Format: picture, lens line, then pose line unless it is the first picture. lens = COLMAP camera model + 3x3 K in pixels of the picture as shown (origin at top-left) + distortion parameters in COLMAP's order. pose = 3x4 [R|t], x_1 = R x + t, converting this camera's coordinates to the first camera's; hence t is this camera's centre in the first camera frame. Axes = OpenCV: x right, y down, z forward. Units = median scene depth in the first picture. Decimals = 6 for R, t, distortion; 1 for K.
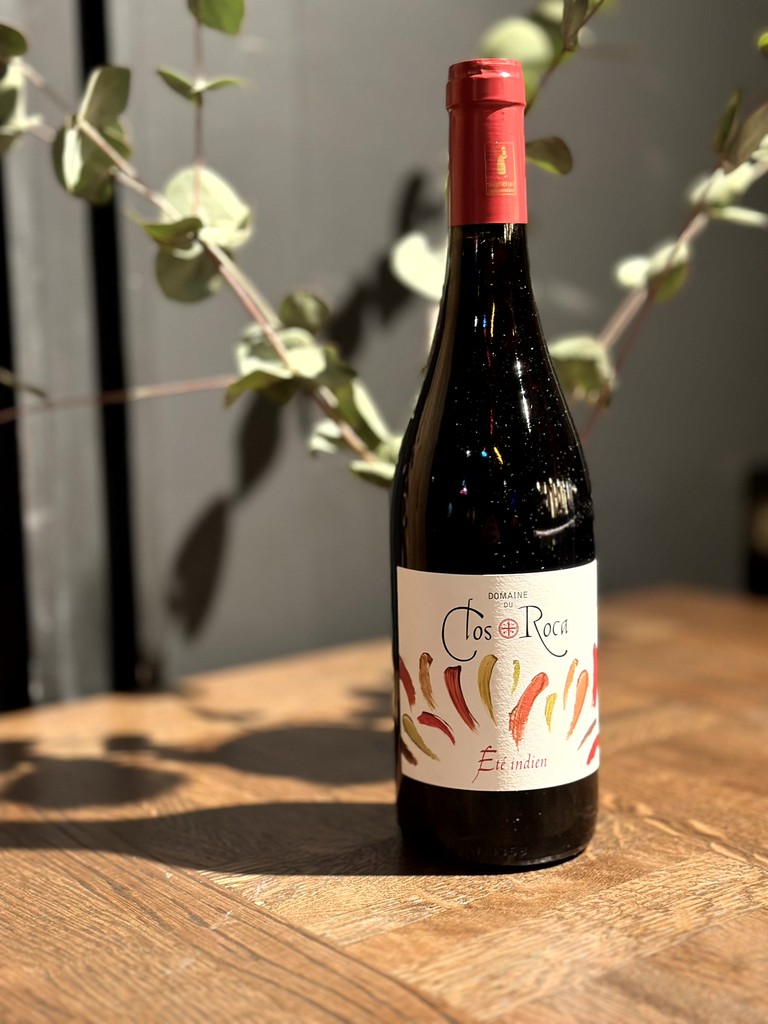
lens RADIAL K [[1492.0, 0, 384.9], [0, 1492.0, 505.0], [0, 0, 1]] dist [0.052824, 0.000000]
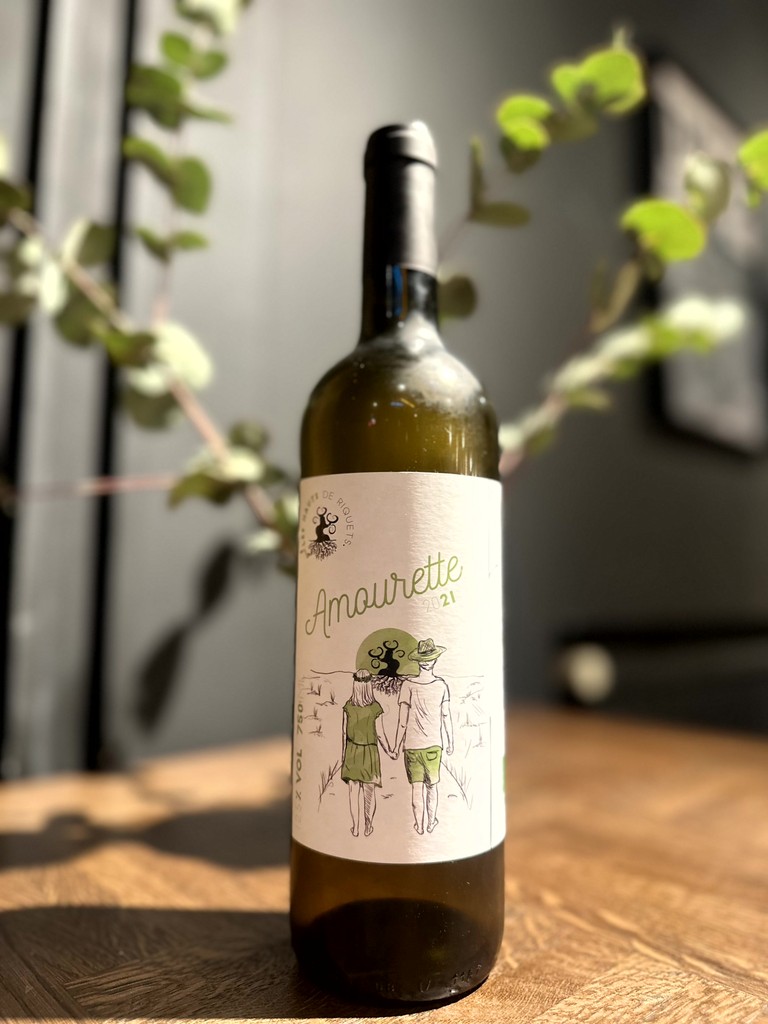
lens RADIAL K [[769.7, 0, 388.1], [0, 769.7, 512.2], [0, 0, 1]] dist [-0.055905, 0.018706]
pose [[0.996131, 0.039371, 0.078566, 0.015990], [-0.021431, 0.975868, -0.217305, 0.070042], [-0.085225, 0.214780, 0.972937, 0.509604]]
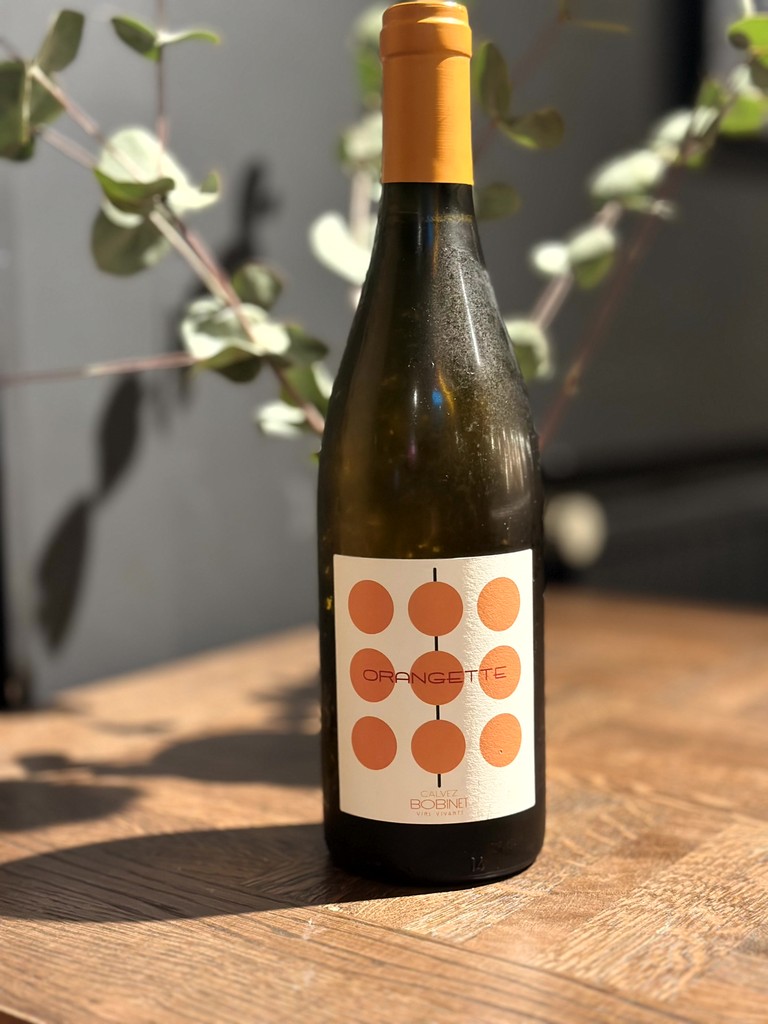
lens RADIAL K [[1492.0, 0, 375.4], [0, 1492.0, 506.0], [0, 0, 1]] dist [0.052824, 0.000000]
pose [[0.965492, -0.018725, 0.259759, -0.279973], [0.023819, 0.999580, -0.016478, 0.031229], [-0.259342, 0.022096, 0.965533, 0.090648]]
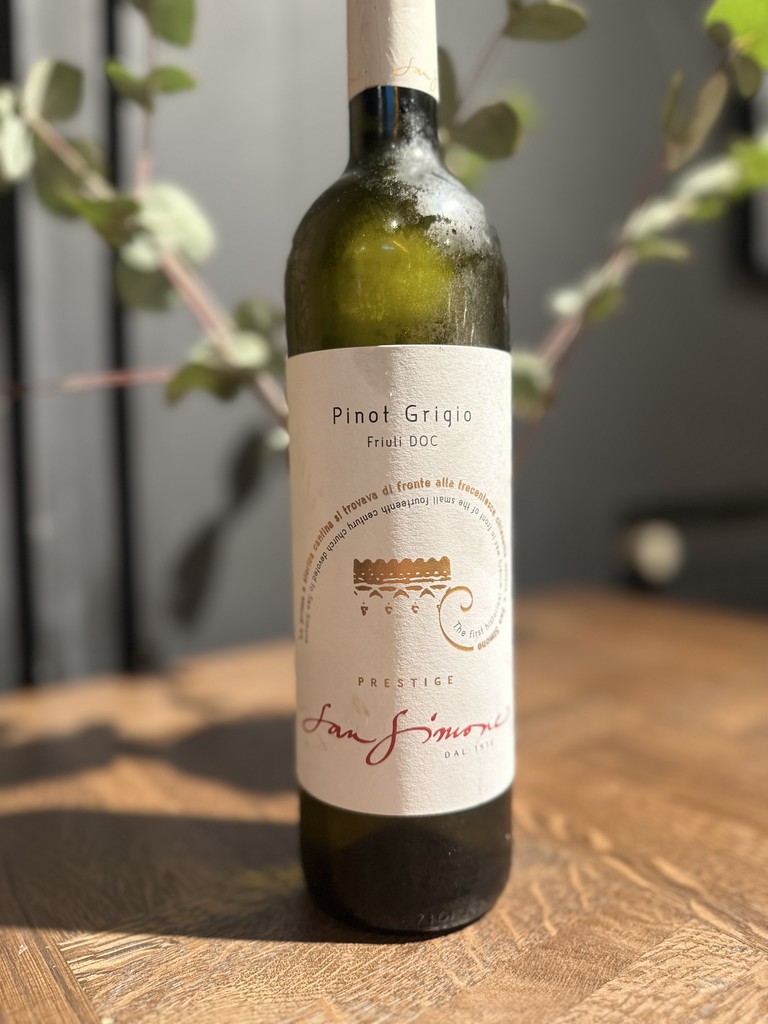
lens RADIAL K [[769.7, 0, 387.5], [0, 769.7, 516.8], [0, 0, 1]] dist [-0.055905, 0.018706]
pose [[0.999935, 0.010929, -0.003227, 0.049283], [-0.011040, 0.999268, -0.036620, 0.029269], [0.002825, 0.036653, 0.999324, 0.593371]]
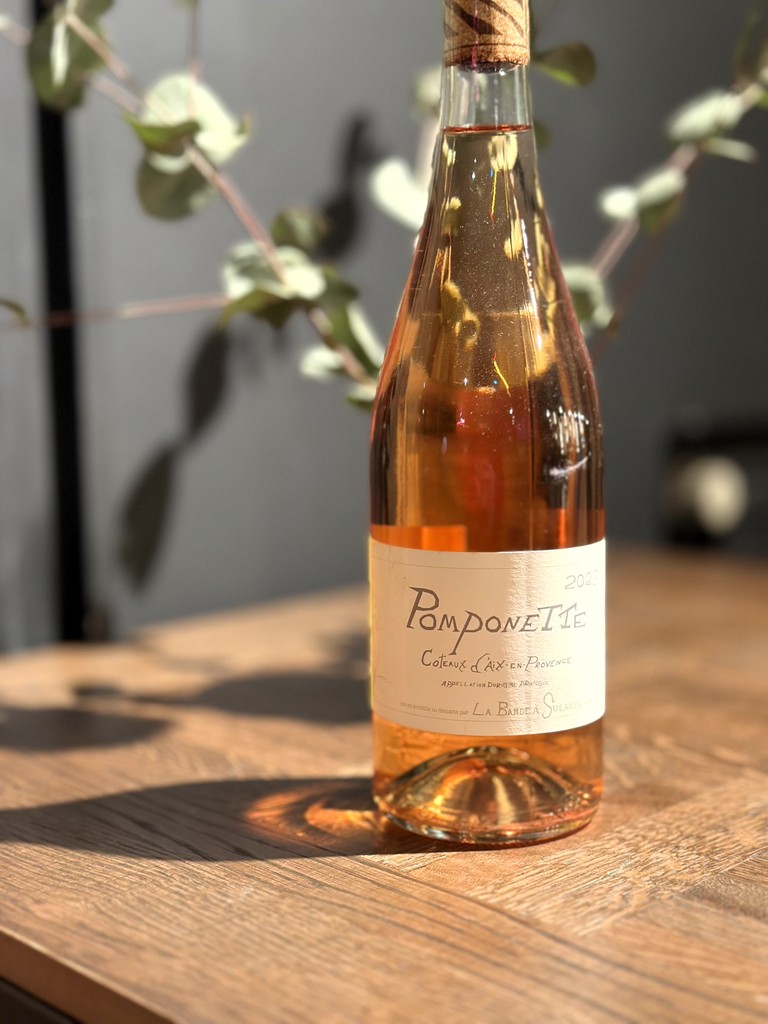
lens RADIAL K [[1492.0, 0, 373.8], [0, 1492.0, 522.6], [0, 0, 1]] dist [0.052824, 0.000000]
pose [[0.994074, -0.001316, 0.108696, -0.133205], [0.000194, 0.999947, 0.010336, 0.056585], [-0.108704, -0.010253, 0.994021, 0.057703]]
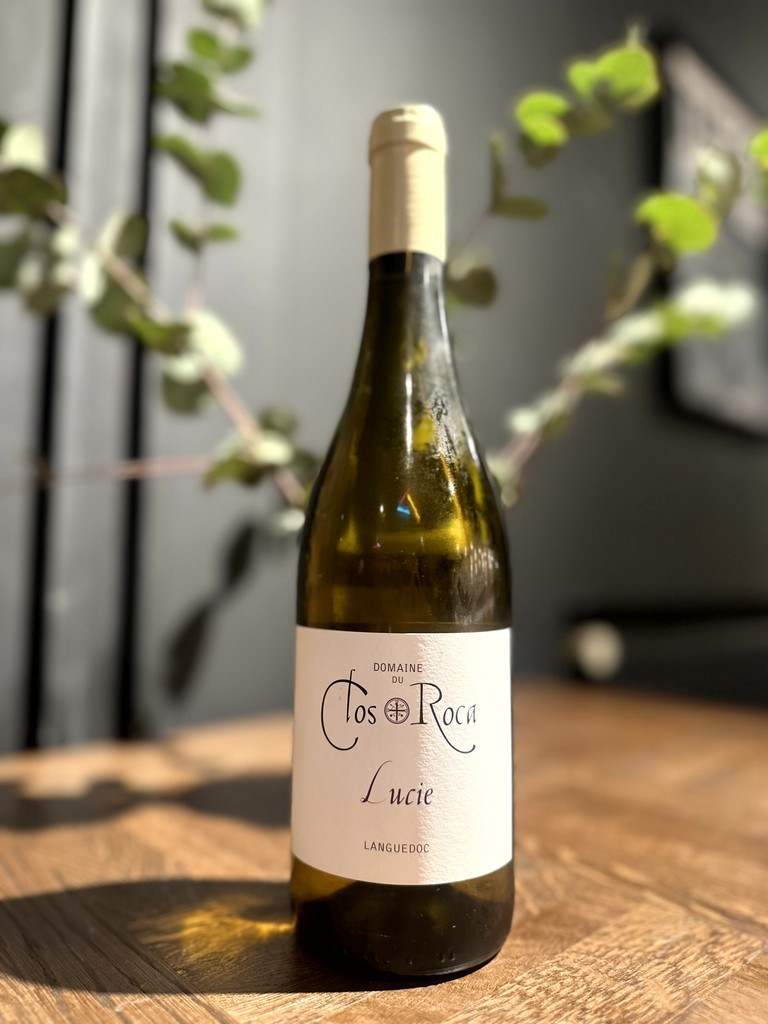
lens RADIAL K [[769.7, 0, 387.0], [0, 769.7, 510.0], [0, 0, 1]] dist [-0.055905, 0.018706]
pose [[0.996863, 0.037389, 0.069761, -0.003250], [-0.023144, 0.980566, -0.194822, 0.077336], [-0.075690, 0.192596, 0.978355, 0.475614]]
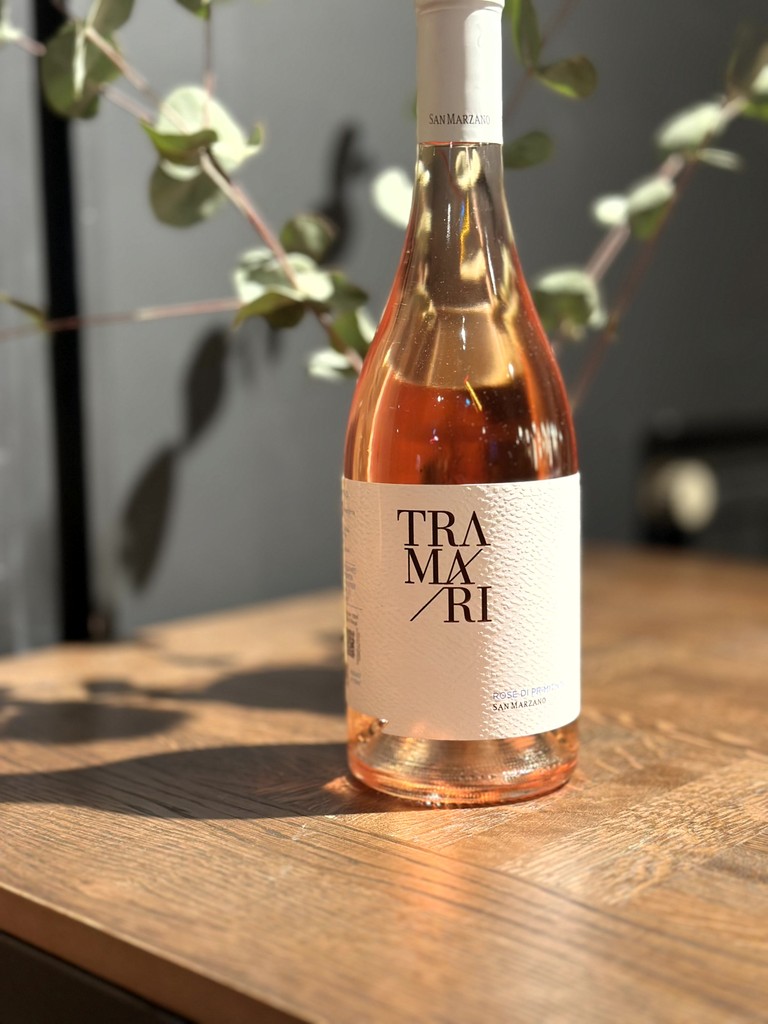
lens RADIAL K [[1492.0, 0, 379.6], [0, 1492.0, 513.1], [0, 0, 1]] dist [0.052824, 0.000000]
pose [[0.989584, -0.007152, 0.143781, -0.181286], [0.007374, 0.999972, -0.001010, 0.065097], [-0.143770, 0.002060, 0.989609, 0.026641]]
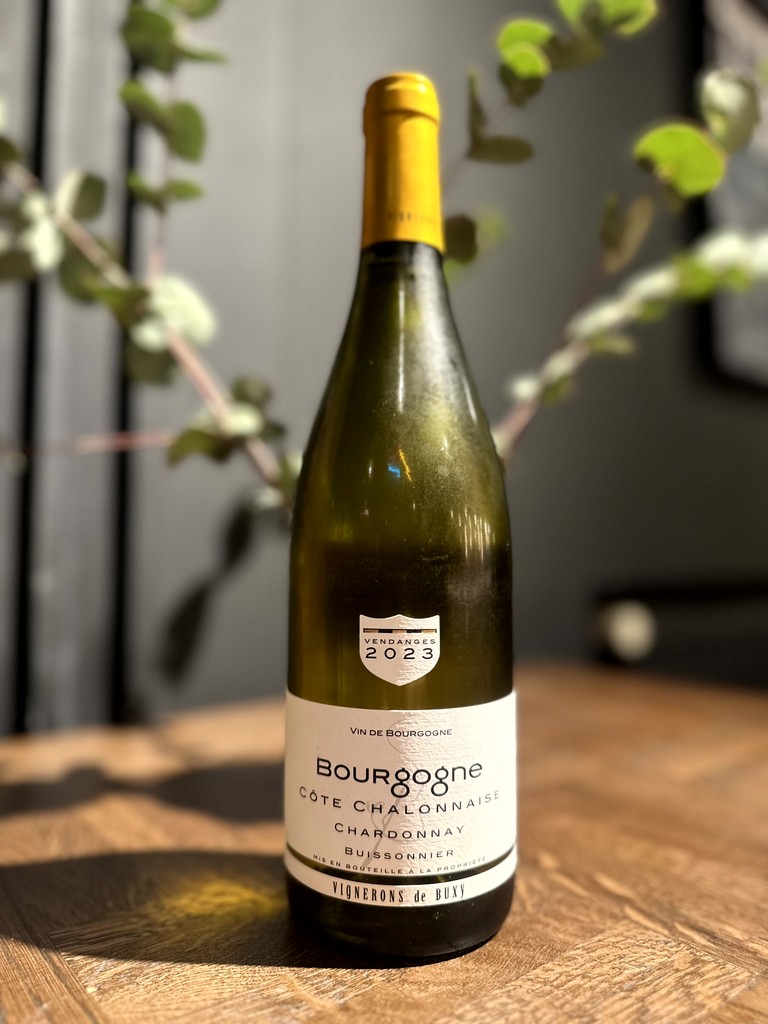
lens RADIAL K [[769.7, 0, 388.2], [0, 769.7, 513.8], [0, 0, 1]] dist [-0.055905, 0.018706]
pose [[0.999564, 0.027832, 0.009893, 0.063228], [-0.025915, 0.987031, -0.158426, 0.066680], [-0.014174, 0.158101, 0.987321, 0.524921]]
